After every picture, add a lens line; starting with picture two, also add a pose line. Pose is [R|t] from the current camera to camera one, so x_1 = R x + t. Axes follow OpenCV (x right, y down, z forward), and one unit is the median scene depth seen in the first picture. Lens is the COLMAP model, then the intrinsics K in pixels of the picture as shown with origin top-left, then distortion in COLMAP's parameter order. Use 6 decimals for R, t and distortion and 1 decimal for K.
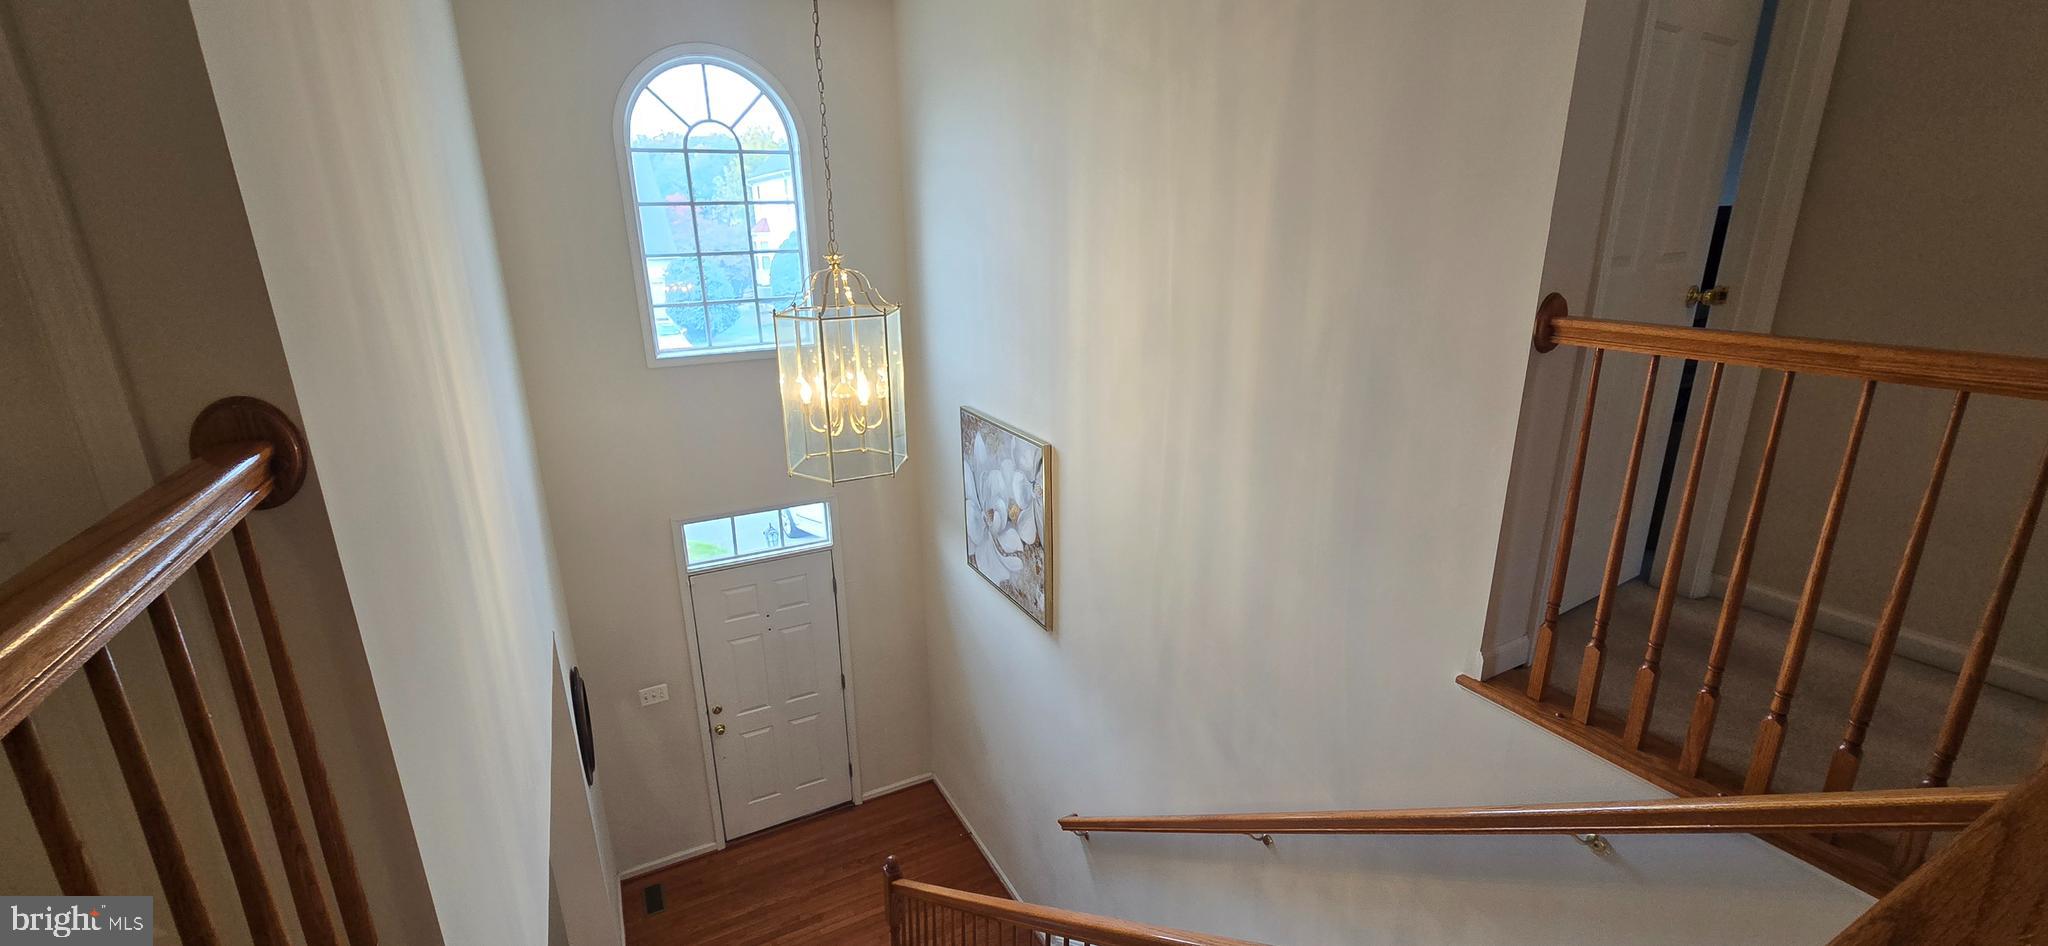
lens RADIAL K [[841.5, 0, 1027.2], [0, 841.5, 470.5], [0, 0, 1]] dist [-0.007788, 0.001595]
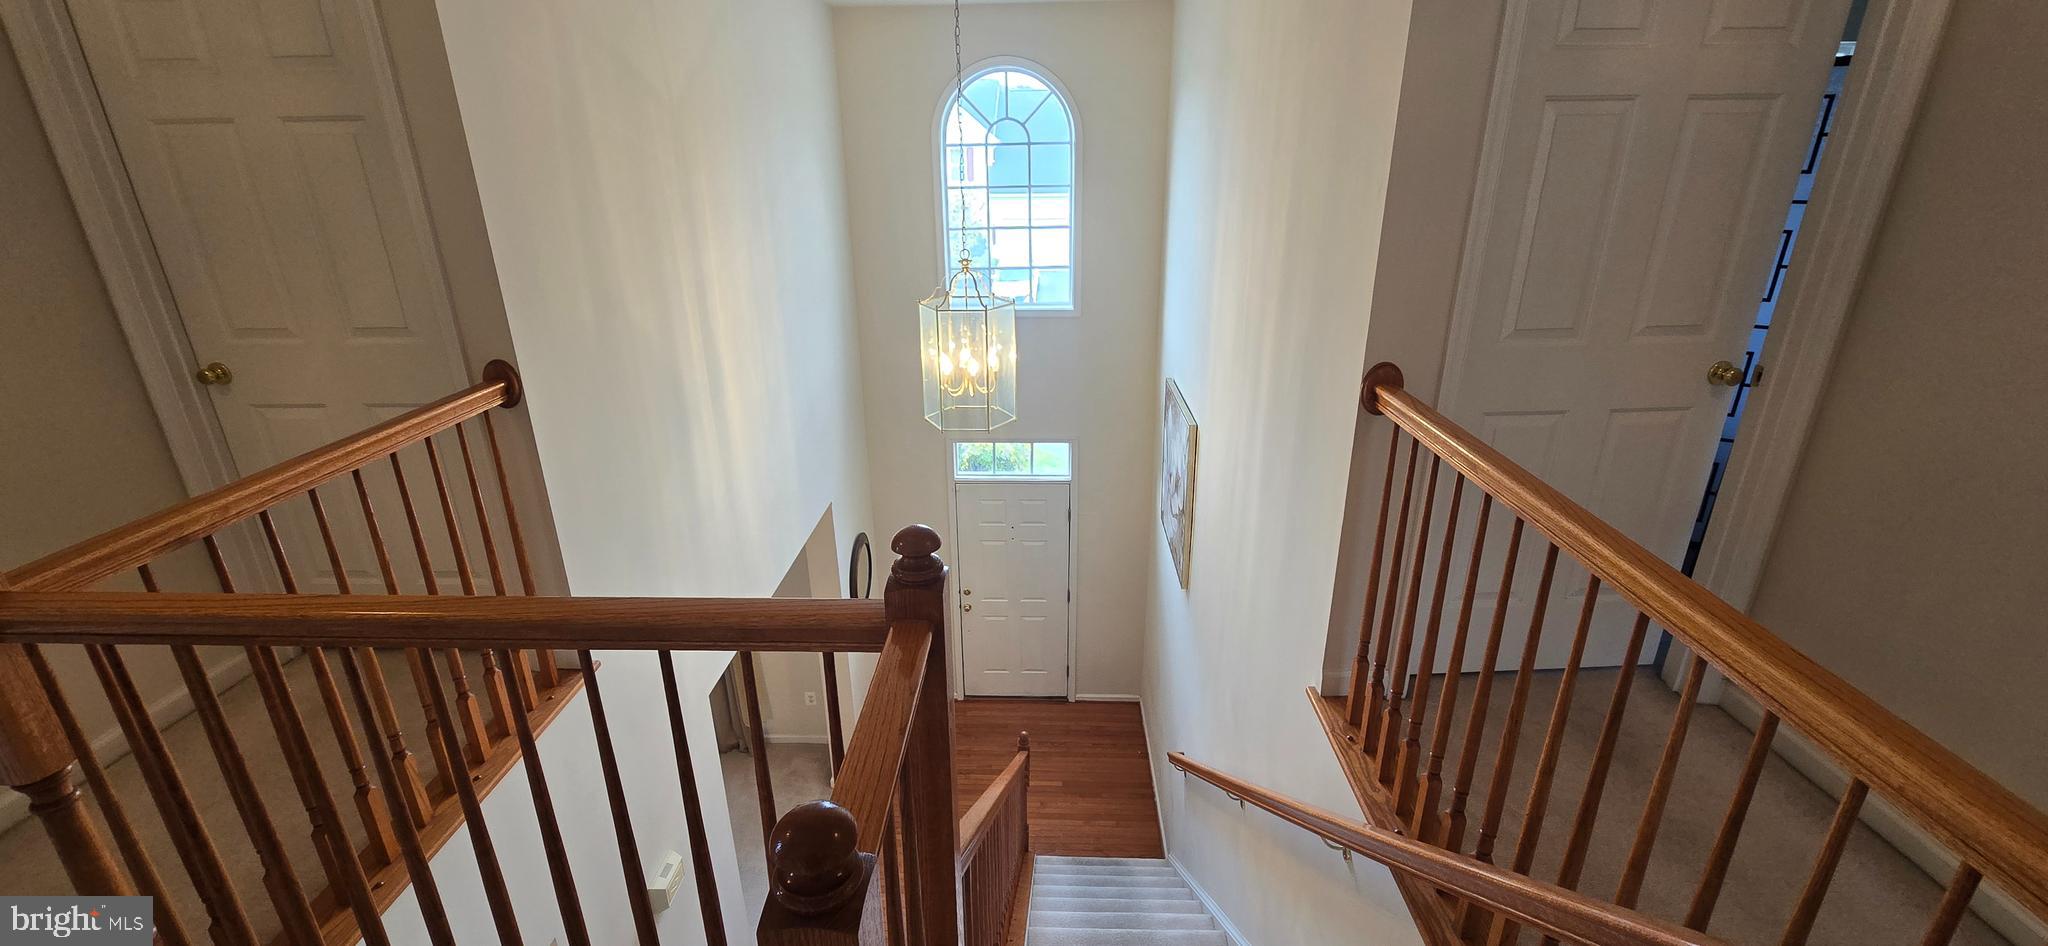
lens RADIAL K [[841.5, 0, 1016.6], [0, 841.5, 471.0], [0, 0, 1]] dist [-0.007788, 0.001595]
pose [[0.864883, 0.177079, -0.469702, 0.304145], [-0.141993, 0.983799, 0.109439, -0.050189], [0.481472, -0.027957, 0.876016, -0.077714]]
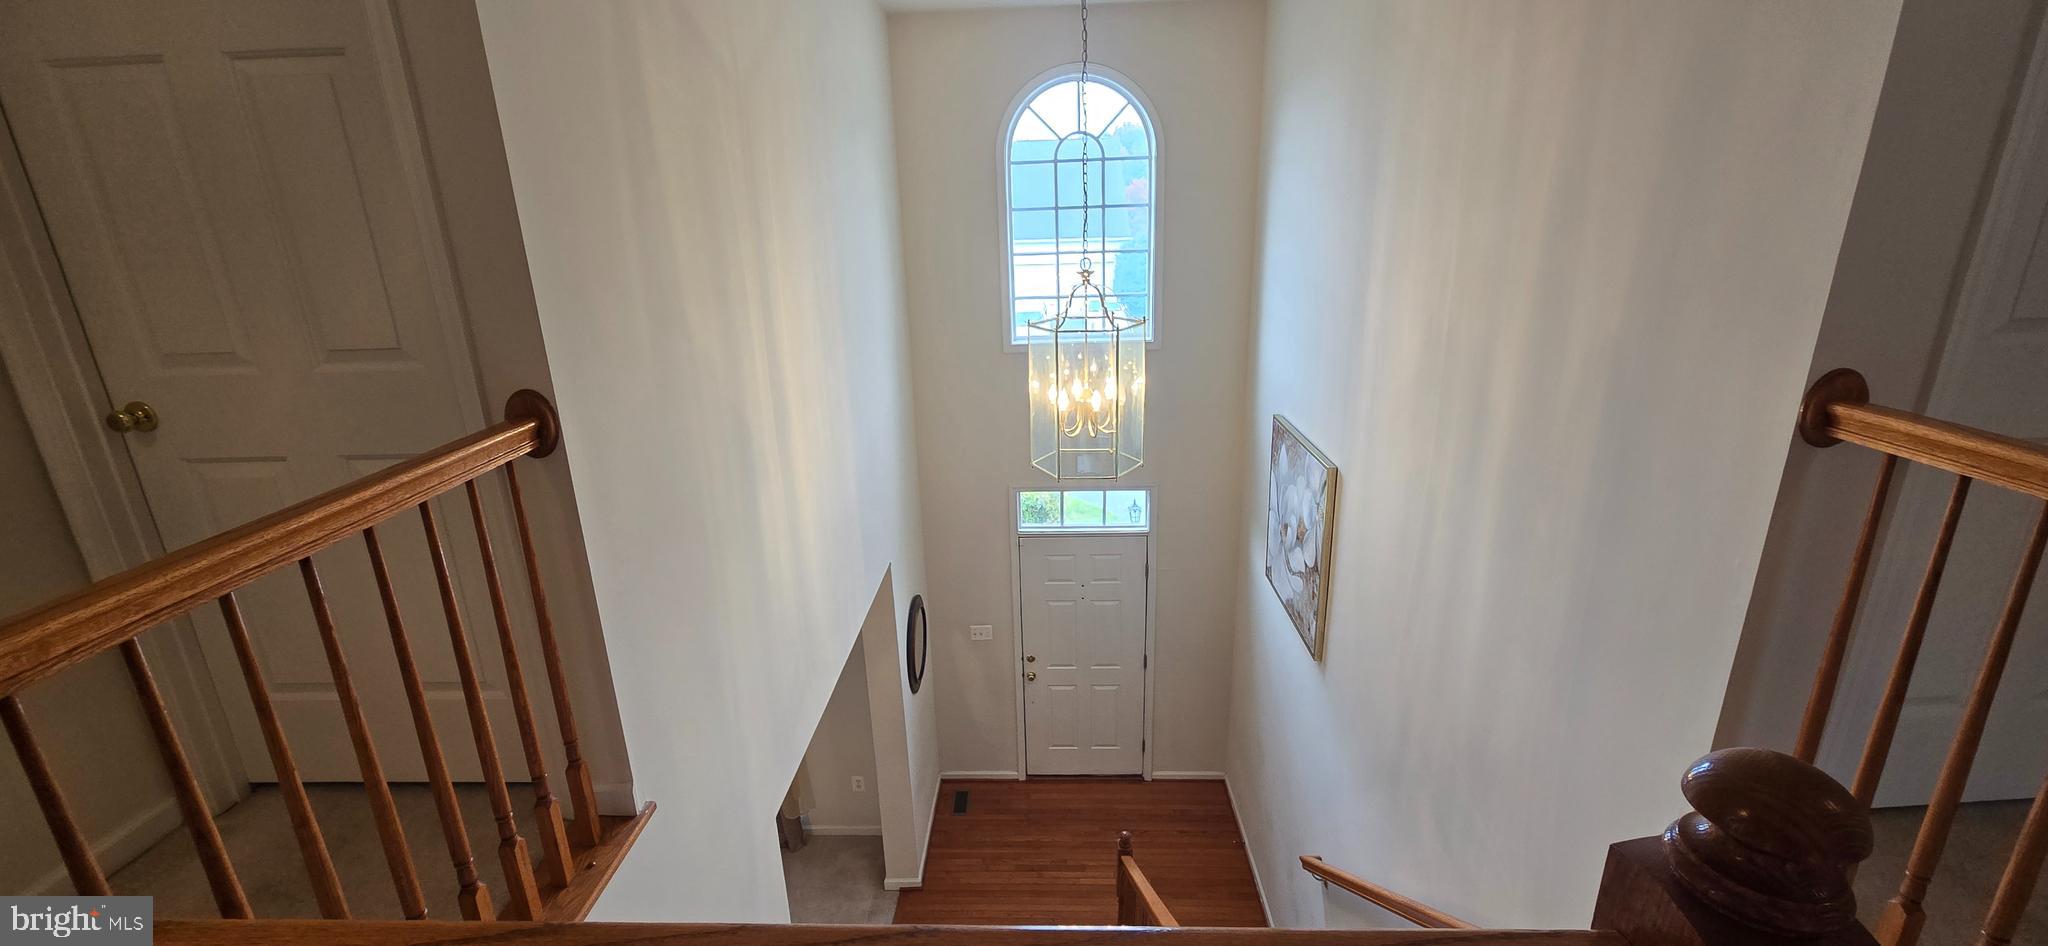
lens RADIAL K [[841.5, 0, 1017.0], [0, 841.5, 472.1], [0, 0, 1]] dist [-0.007788, 0.001595]
pose [[0.864526, 0.137828, -0.483320, 0.148736], [-0.125937, 0.990390, 0.057163, -0.029221], [0.486554, 0.011449, 0.873575, 0.003241]]
